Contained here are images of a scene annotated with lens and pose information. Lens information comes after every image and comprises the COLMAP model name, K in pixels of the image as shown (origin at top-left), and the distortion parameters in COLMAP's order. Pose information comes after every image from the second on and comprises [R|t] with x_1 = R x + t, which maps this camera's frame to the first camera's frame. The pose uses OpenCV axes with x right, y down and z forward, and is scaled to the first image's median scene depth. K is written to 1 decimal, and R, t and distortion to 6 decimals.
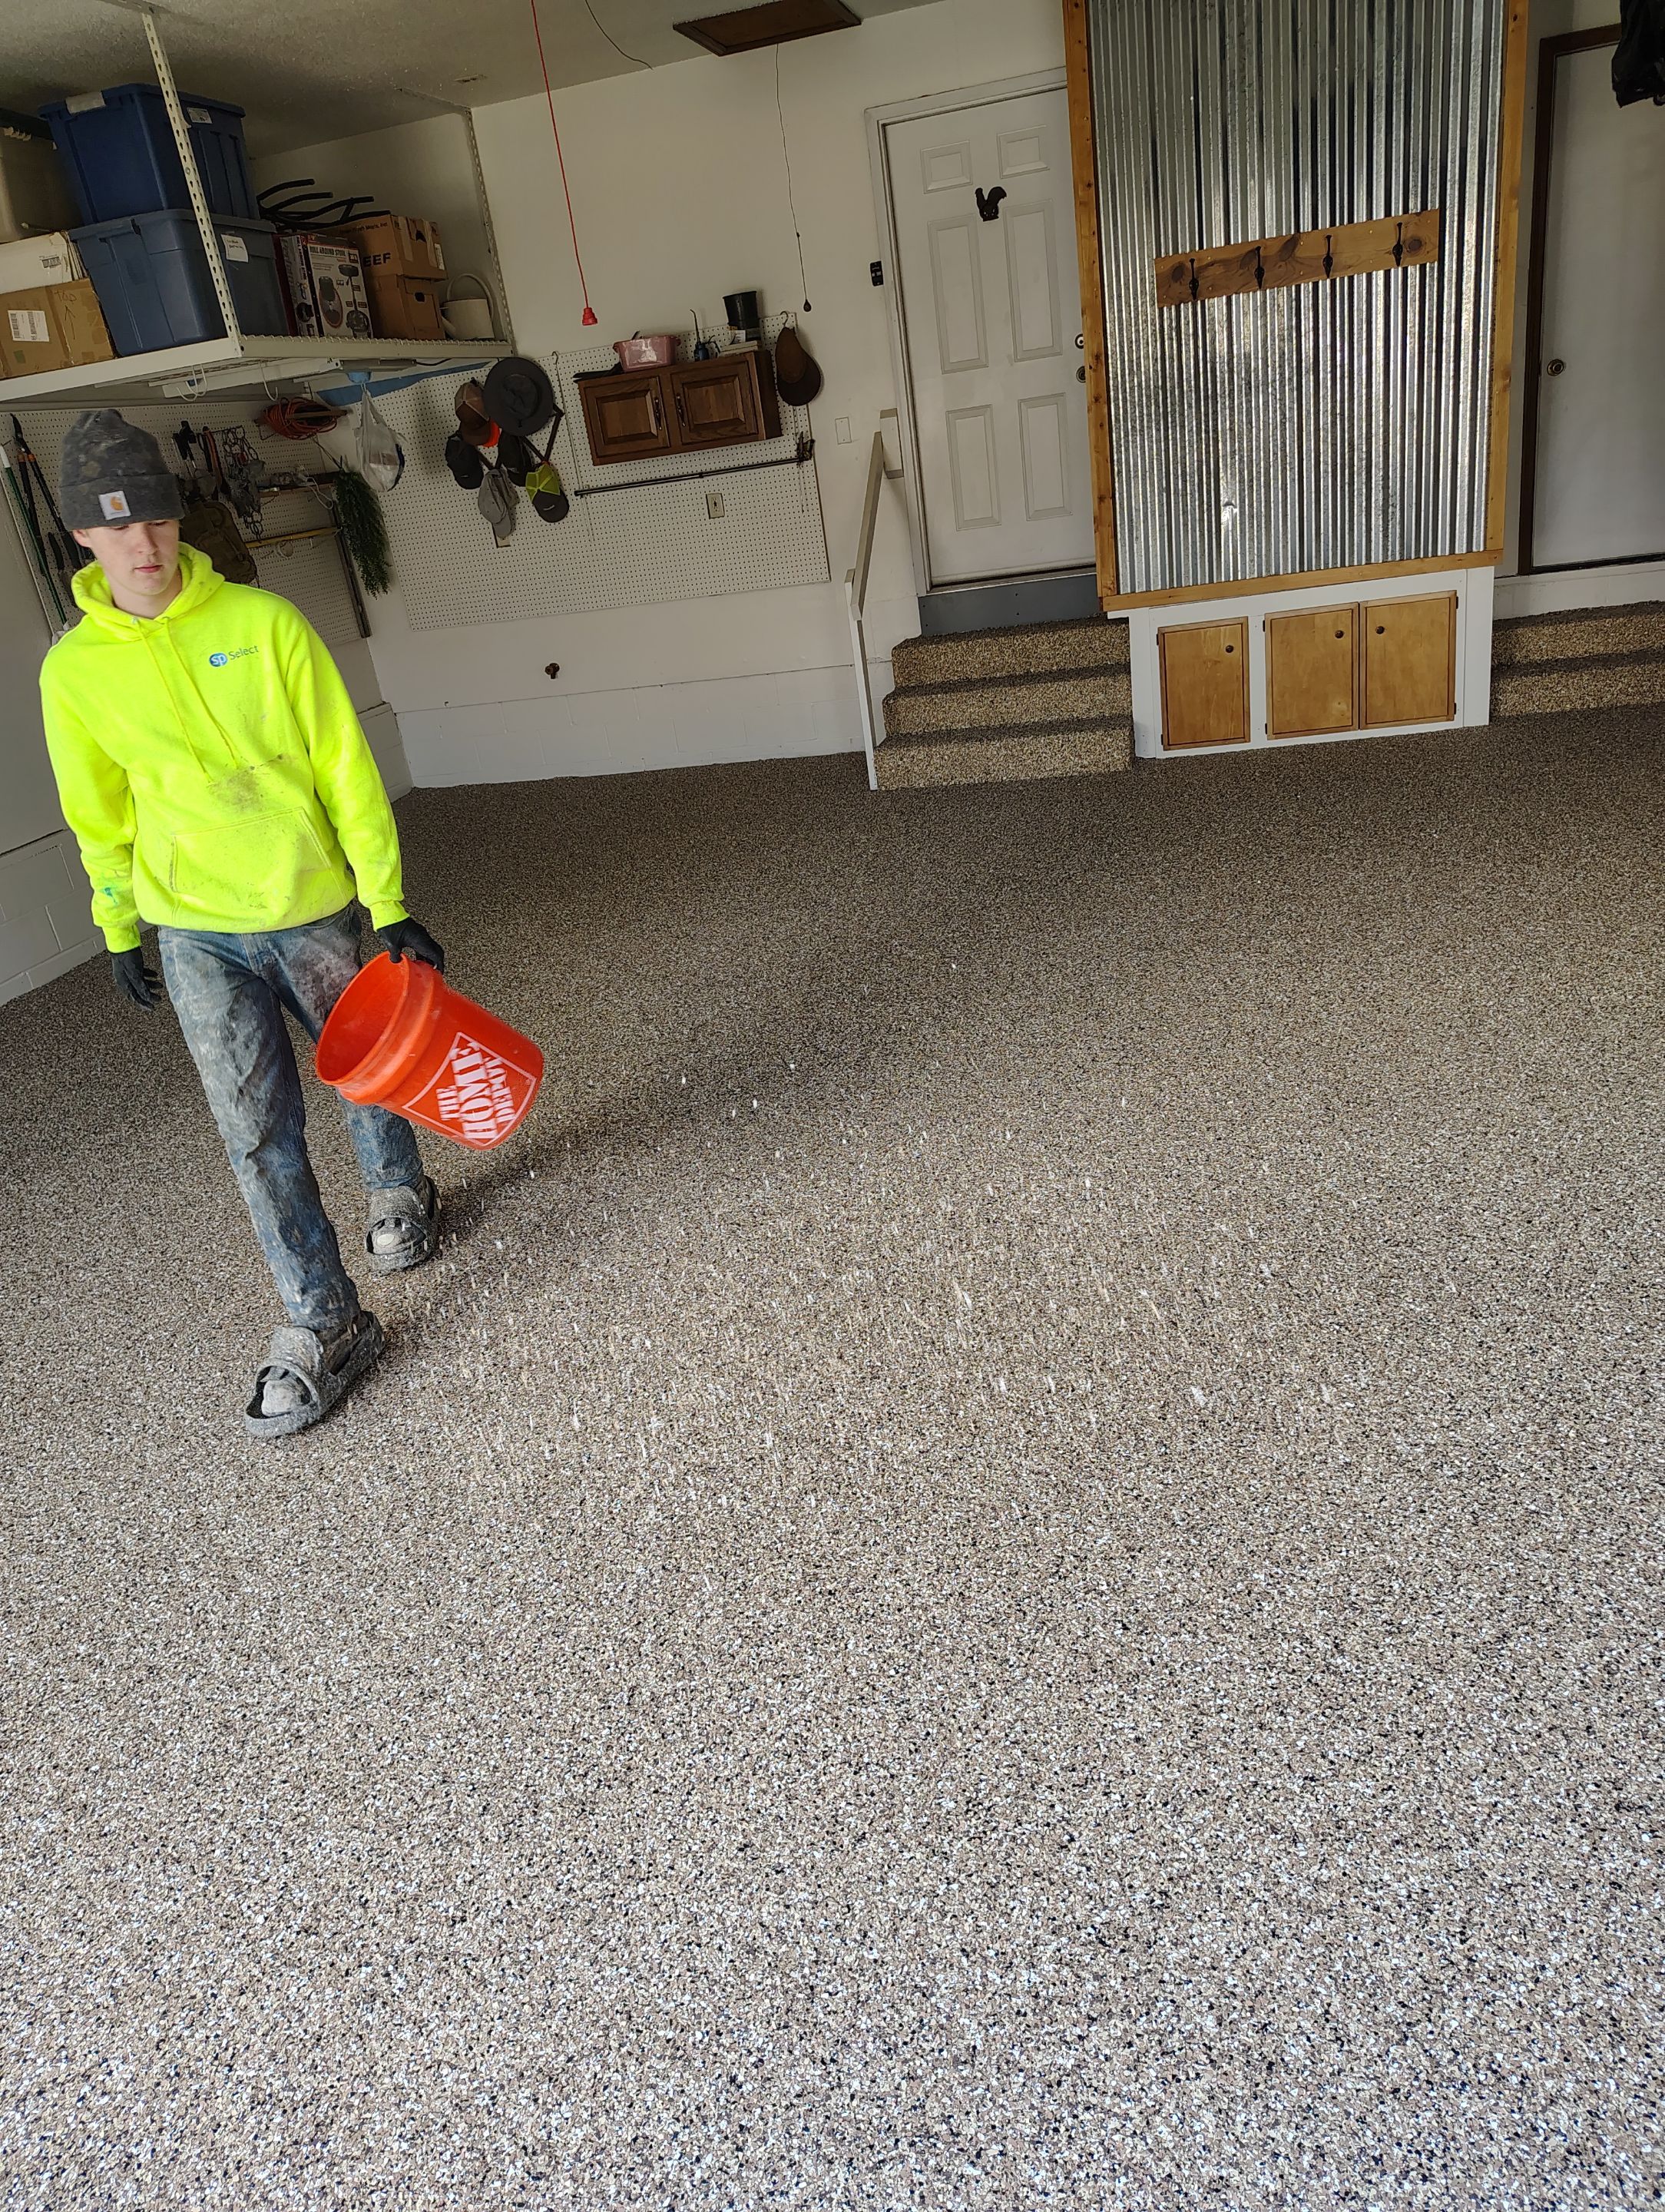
lens RADIAL K [[1523.5, 0, 830.1], [0, 1523.5, 1135.9], [0, 0, 1]] dist [0.000571, -0.011788]
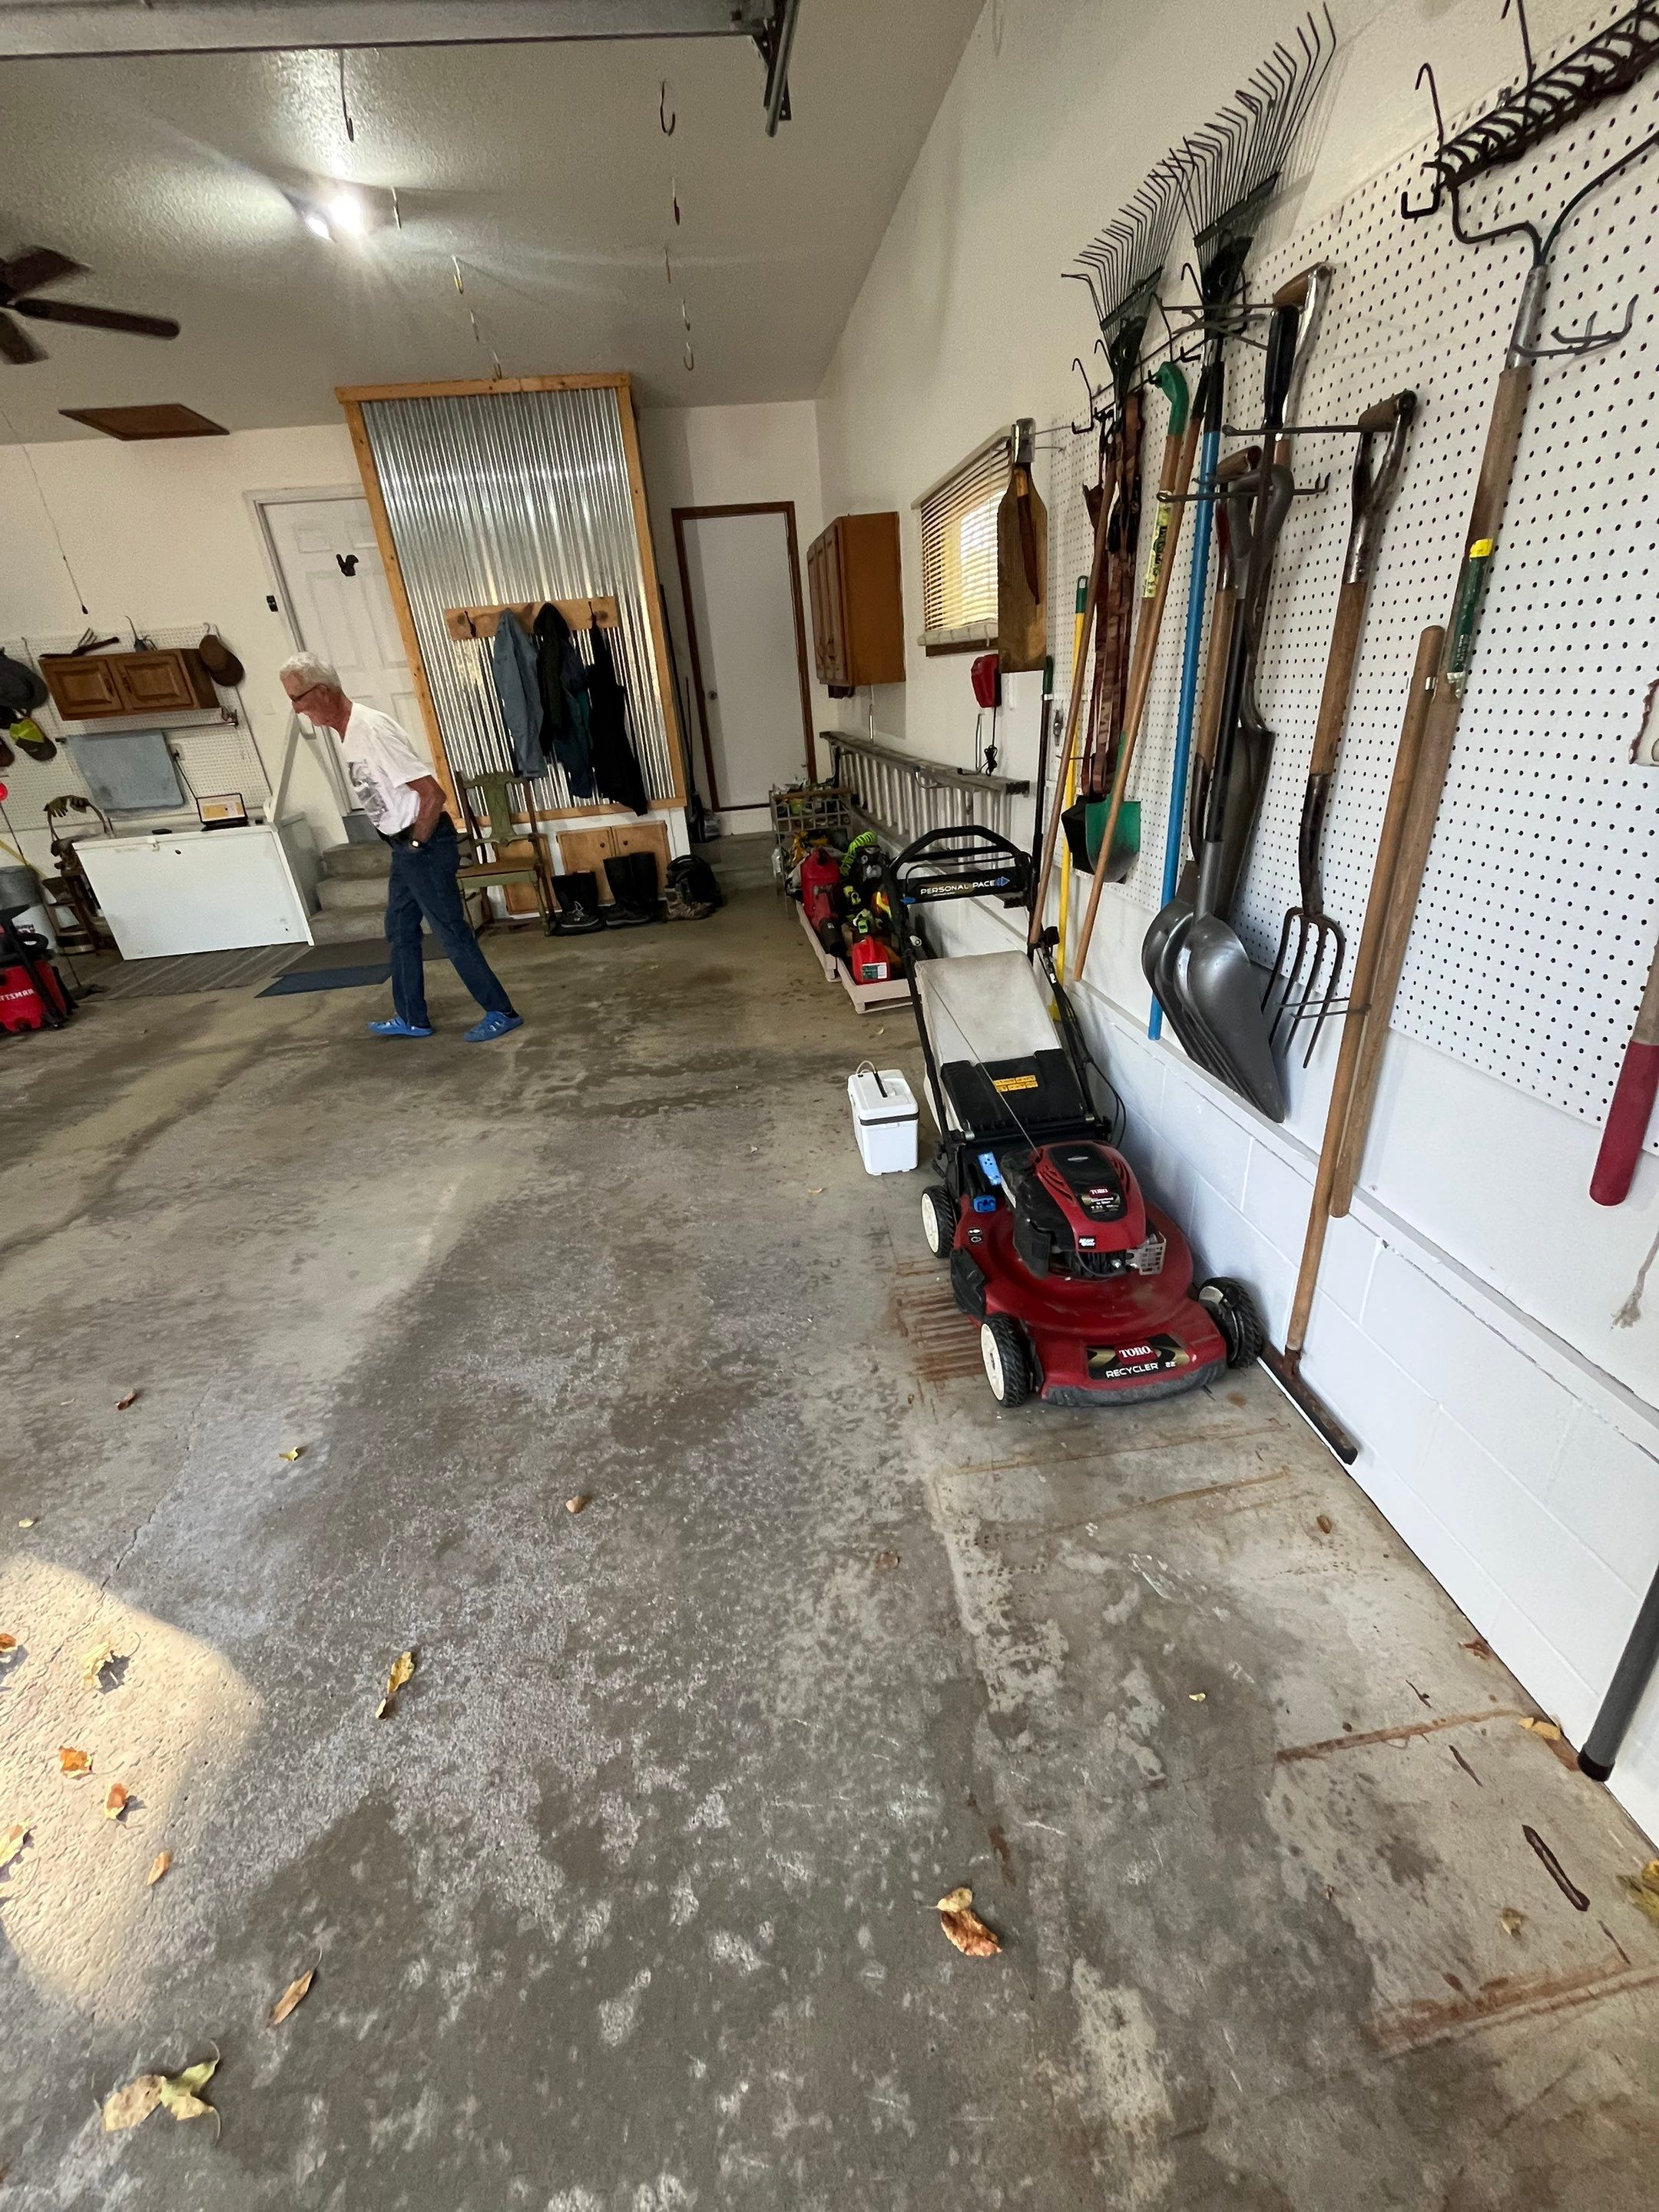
lens RADIAL K [[887.1, 0, 834.7], [0, 887.1, 1107.7], [0, 0, 1]] dist [-0.006451, 0.000566]
pose [[0.924912, -0.101088, 0.366496, 0.223465], [0.109645, 0.993968, -0.002548, -0.014354], [-0.364027, 0.042541, 0.930416, 0.016113]]
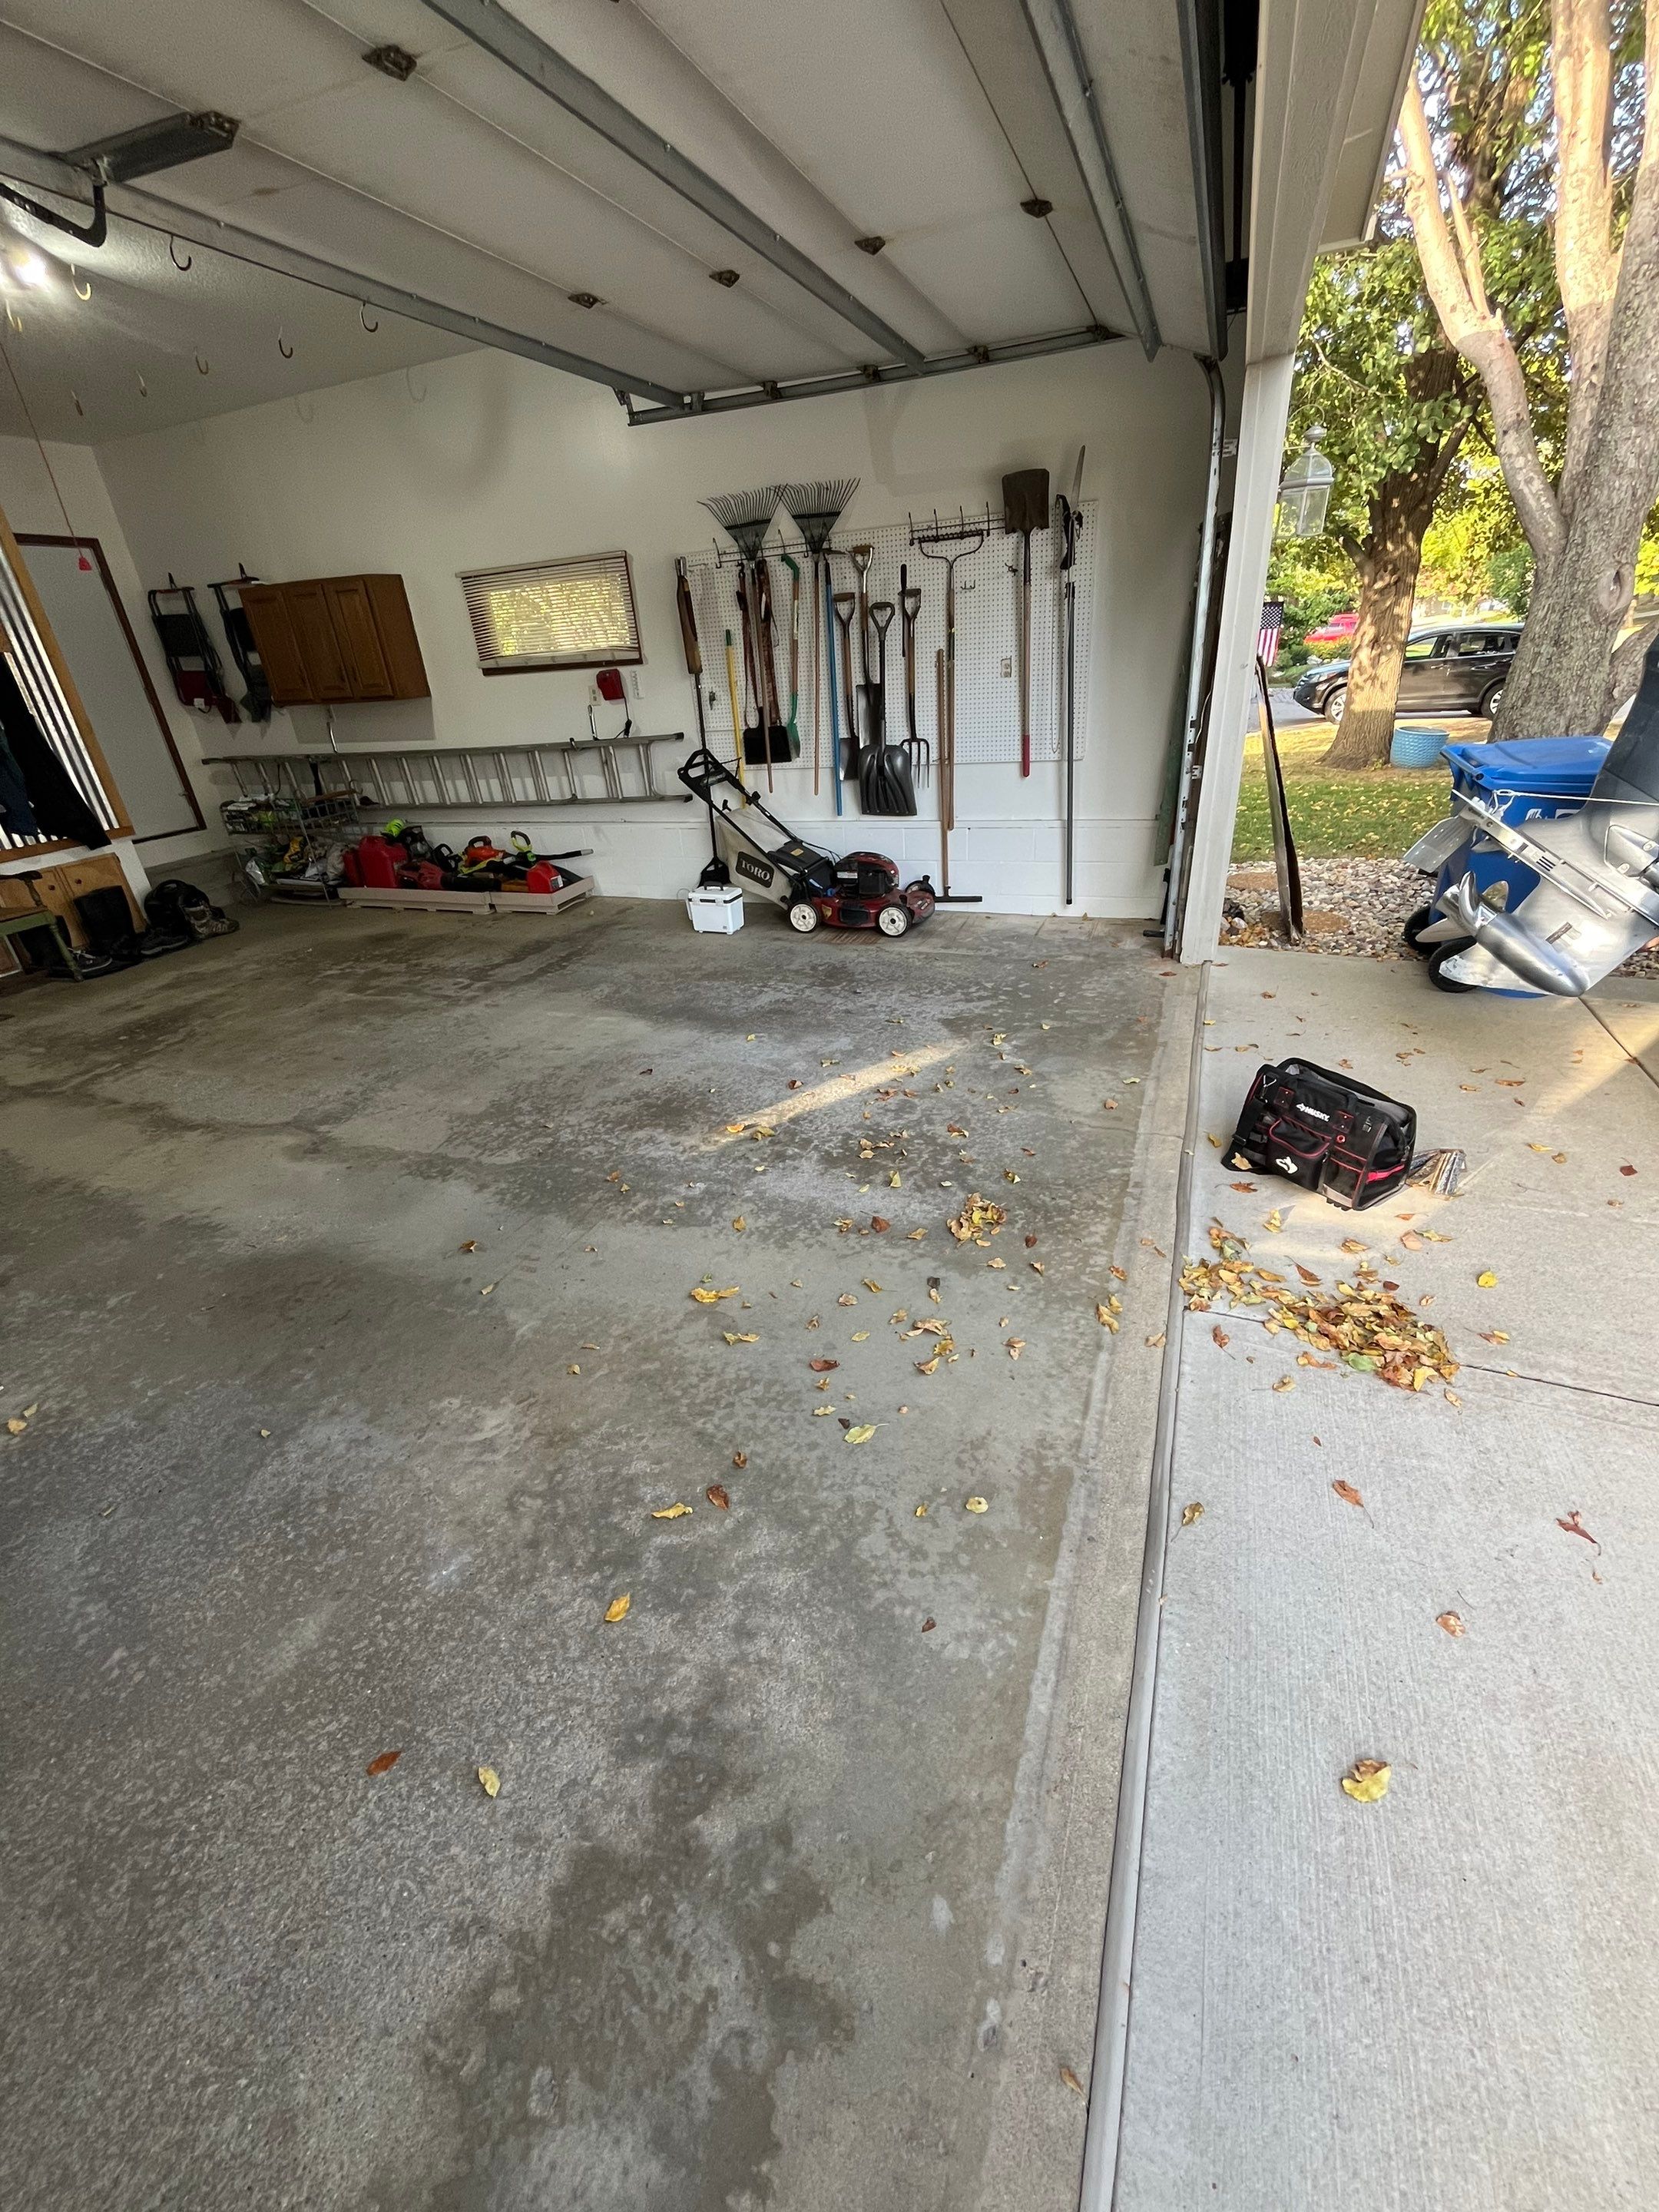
lens RADIAL K [[887.1, 0, 824.4], [0, 887.1, 1104.2], [0, 0, 1]] dist [-0.006451, 0.000566]
pose [[0.149739, -0.336909, 0.929554, -0.527034], [0.461846, 0.855116, 0.235532, 0.003915], [-0.874229, 0.394042, 0.283644, 0.197792]]
